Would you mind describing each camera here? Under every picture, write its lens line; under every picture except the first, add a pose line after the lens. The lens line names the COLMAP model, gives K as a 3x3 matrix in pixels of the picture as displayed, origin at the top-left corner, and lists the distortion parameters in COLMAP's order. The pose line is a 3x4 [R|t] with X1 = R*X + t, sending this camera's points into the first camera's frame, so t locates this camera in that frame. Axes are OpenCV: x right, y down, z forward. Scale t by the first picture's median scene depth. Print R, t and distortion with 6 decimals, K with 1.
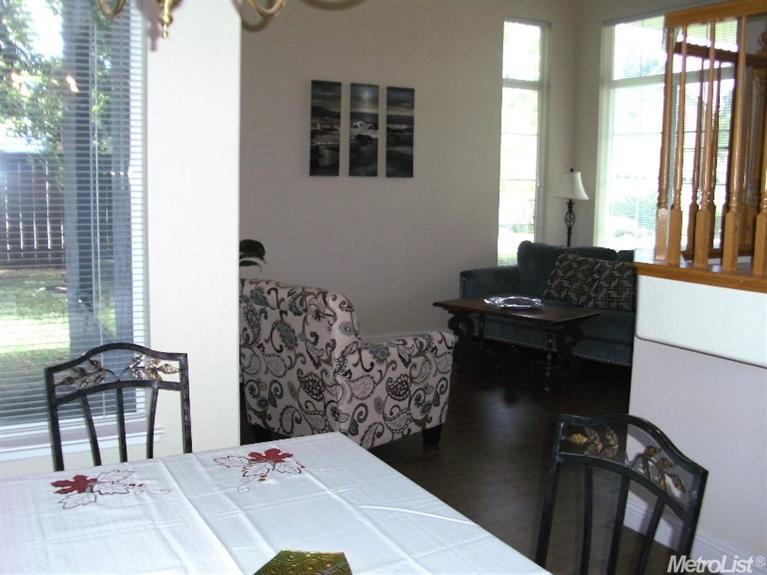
lens RADIAL K [[800.3, 0, 376.6], [0, 800.3, 281.1], [0, 0, 1]] dist [-0.101787, 0.000000]
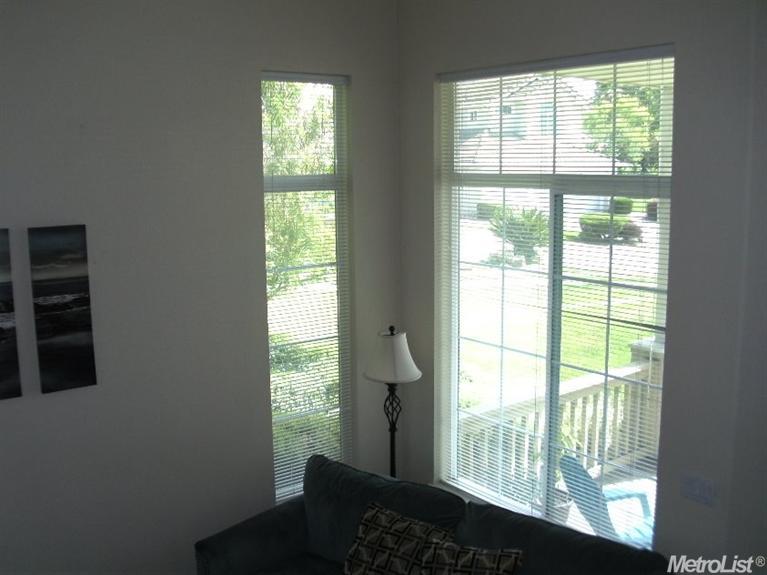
lens RADIAL K [[800.3, 0, 367.6], [0, 800.3, 288.6], [0, 0, 1]] dist [-0.101787, 0.000000]
pose [[0.990836, -0.051211, 0.124989, 0.165991], [0.046434, 0.998086, 0.040840, -0.209593], [-0.126841, -0.034662, 0.991317, 0.440011]]
